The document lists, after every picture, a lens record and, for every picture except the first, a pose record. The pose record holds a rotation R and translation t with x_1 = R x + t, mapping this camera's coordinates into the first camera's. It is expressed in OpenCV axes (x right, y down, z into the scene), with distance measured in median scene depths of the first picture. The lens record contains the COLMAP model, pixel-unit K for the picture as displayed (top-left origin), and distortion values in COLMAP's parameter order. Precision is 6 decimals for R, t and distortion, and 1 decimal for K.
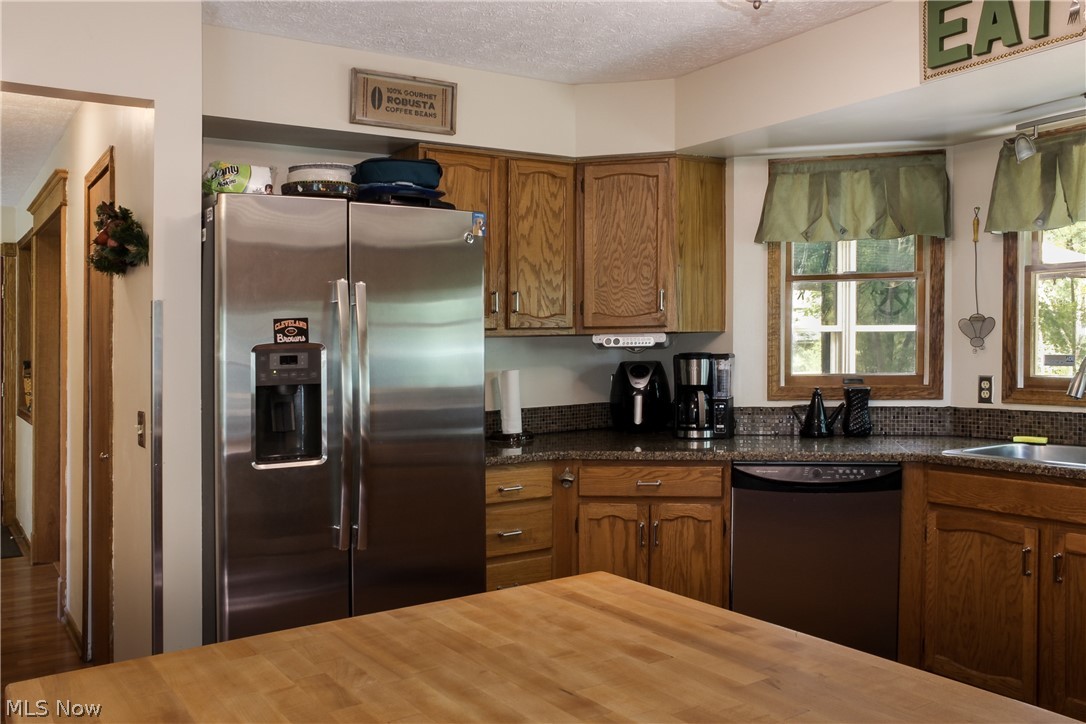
lens RADIAL K [[938.9, 0, 542.0], [0, 938.9, 343.5], [0, 0, 1]] dist [-0.104408, 0.158960]
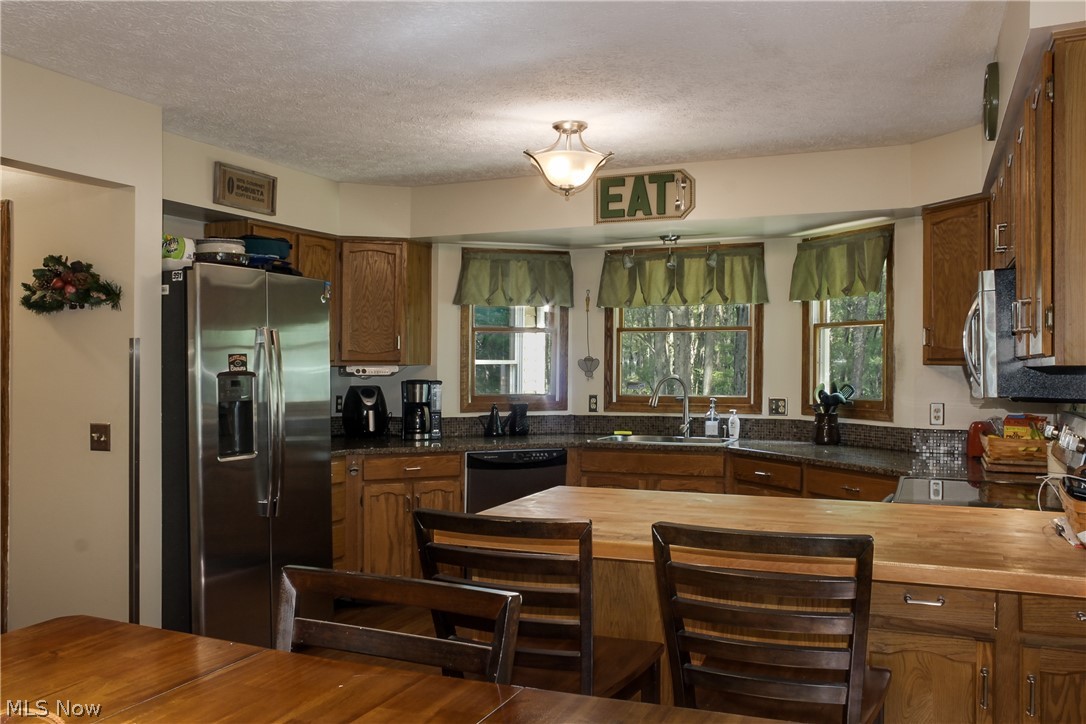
lens RADIAL K [[938.9, 0, 542.0], [0, 938.9, 343.5], [0, 0, 1]] dist [-0.104408, 0.158960]
pose [[0.835299, 0.026371, 0.549163, -0.482452], [-0.011131, 0.999455, -0.031062, -0.003049], [-0.549683, 0.019833, 0.835138, -0.311356]]
